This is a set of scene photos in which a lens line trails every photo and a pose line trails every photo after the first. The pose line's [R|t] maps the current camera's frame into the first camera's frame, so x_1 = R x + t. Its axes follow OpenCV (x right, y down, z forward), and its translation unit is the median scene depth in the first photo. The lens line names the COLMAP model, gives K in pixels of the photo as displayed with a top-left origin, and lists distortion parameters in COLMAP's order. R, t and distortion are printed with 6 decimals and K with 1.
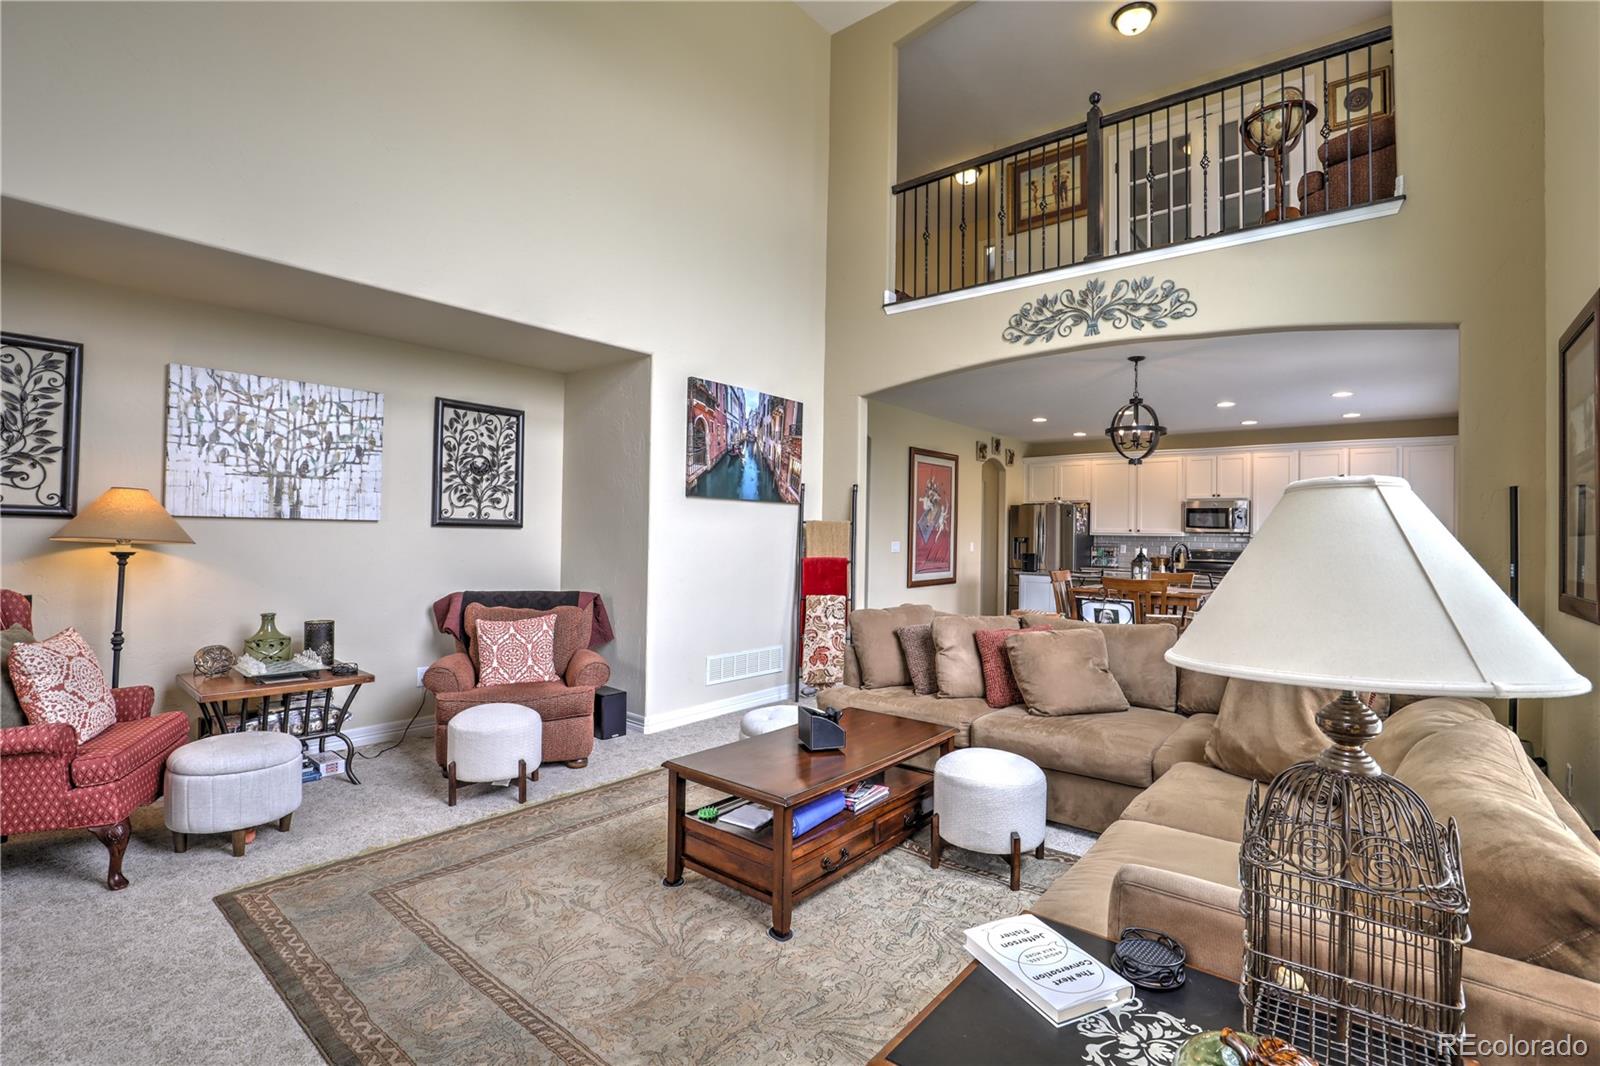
lens RADIAL K [[731.4, 0, 798.8], [0, 731.4, 529.0], [0, 0, 1]] dist [-0.039561, 0.007019]
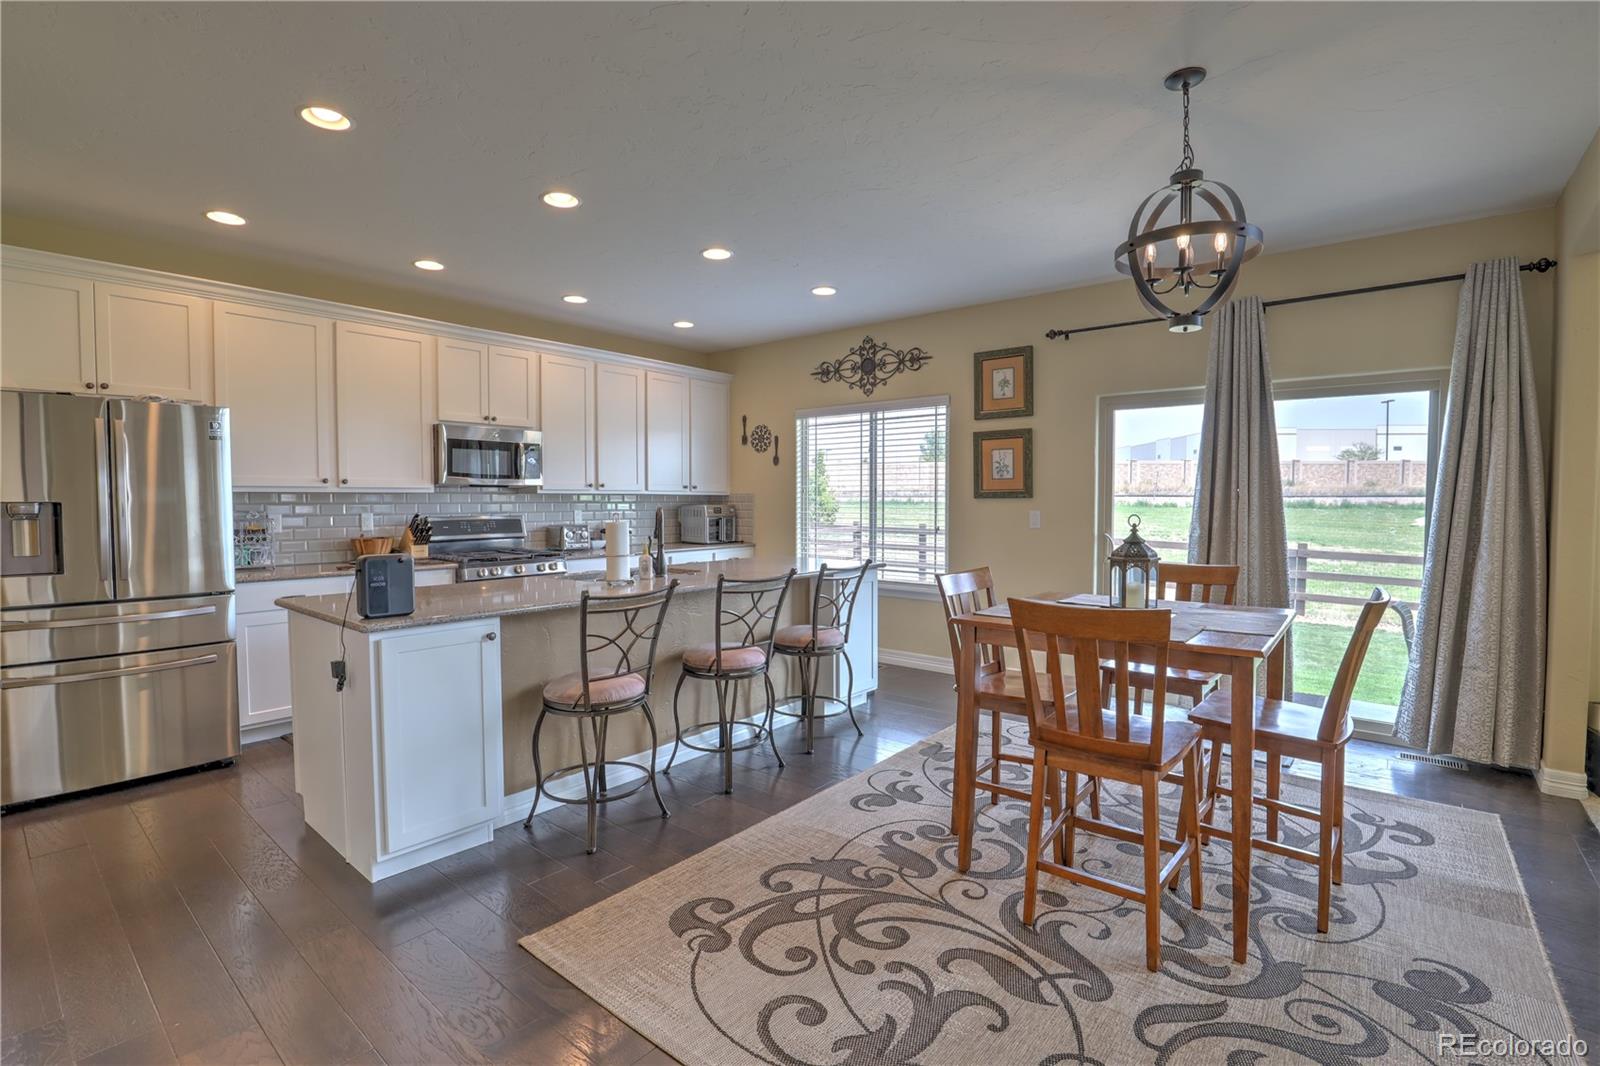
lens RADIAL K [[731.4, 0, 797.5], [0, 731.4, 523.5], [0, 0, 1]] dist [-0.039561, 0.007019]
pose [[0.010939, -0.050079, 0.998685, 0.045347], [-0.008292, 0.998706, 0.050170, 0.005774], [-0.999906, -0.008830, 0.010509, 1.254407]]
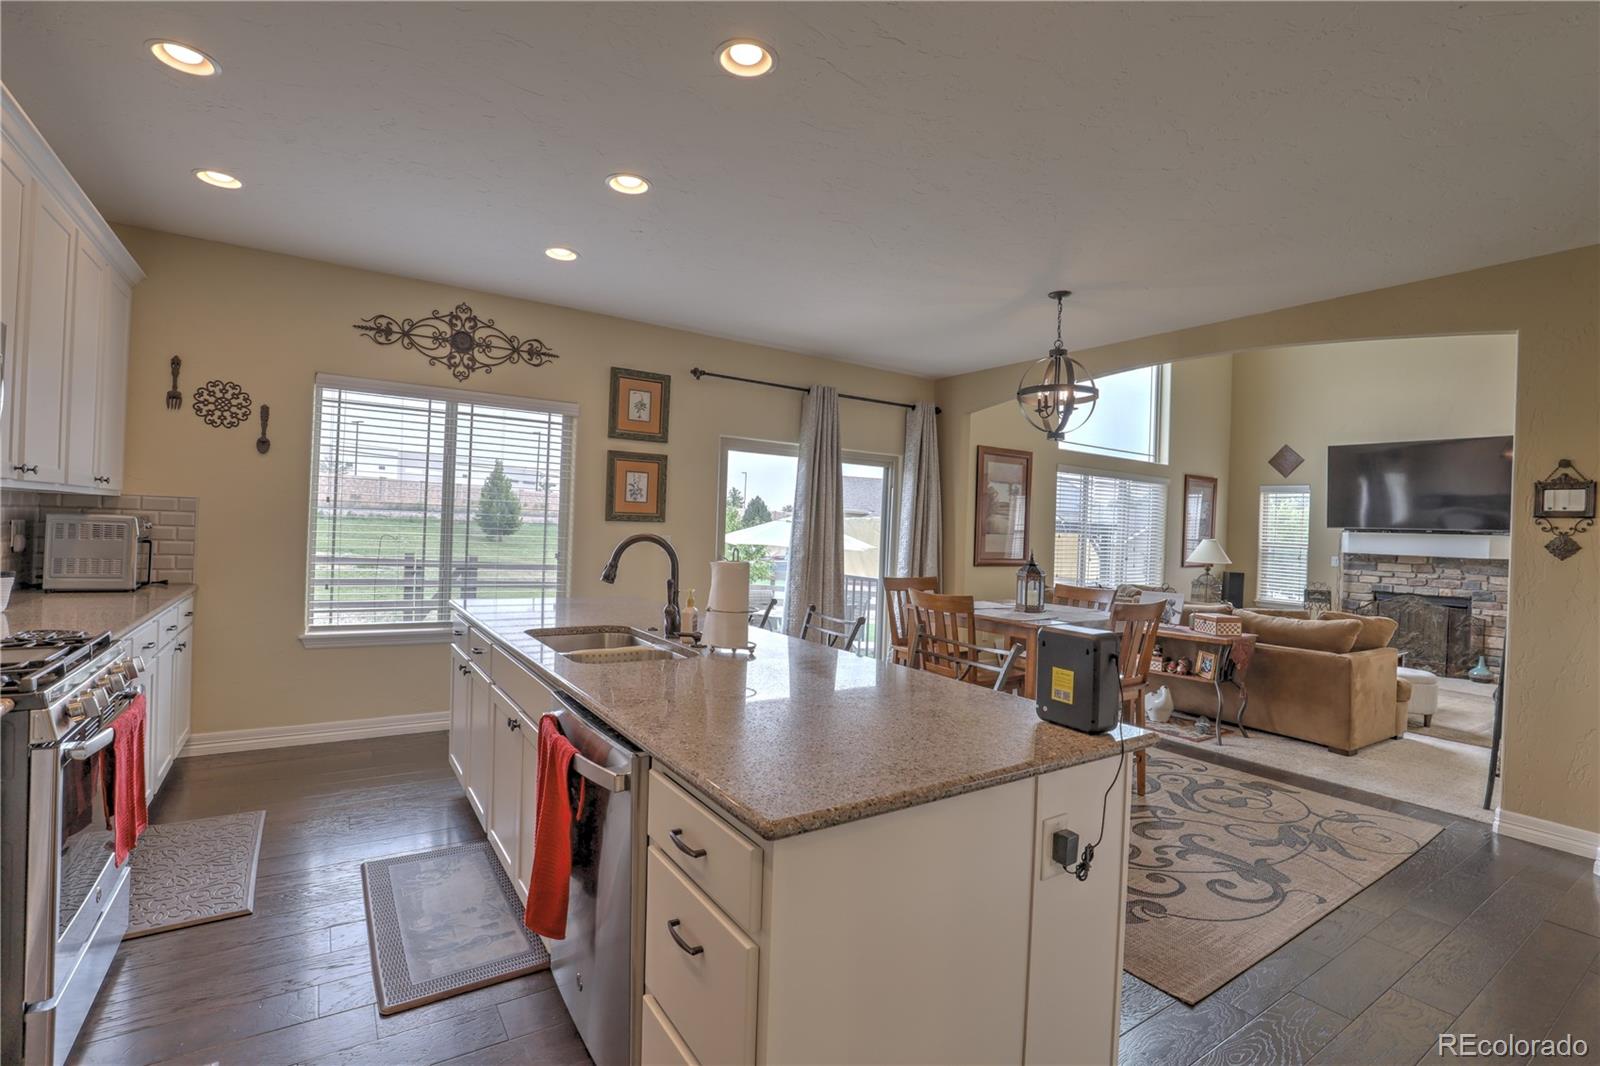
lens RADIAL K [[731.4, 0, 801.9], [0, 731.4, 529.0], [0, 0, 1]] dist [-0.039561, 0.007019]
pose [[-0.954276, -0.052710, 0.294244, 0.507572], [-0.055878, 0.998435, -0.002363, 0.017377], [-0.293658, -0.018697, -0.955728, 1.813667]]
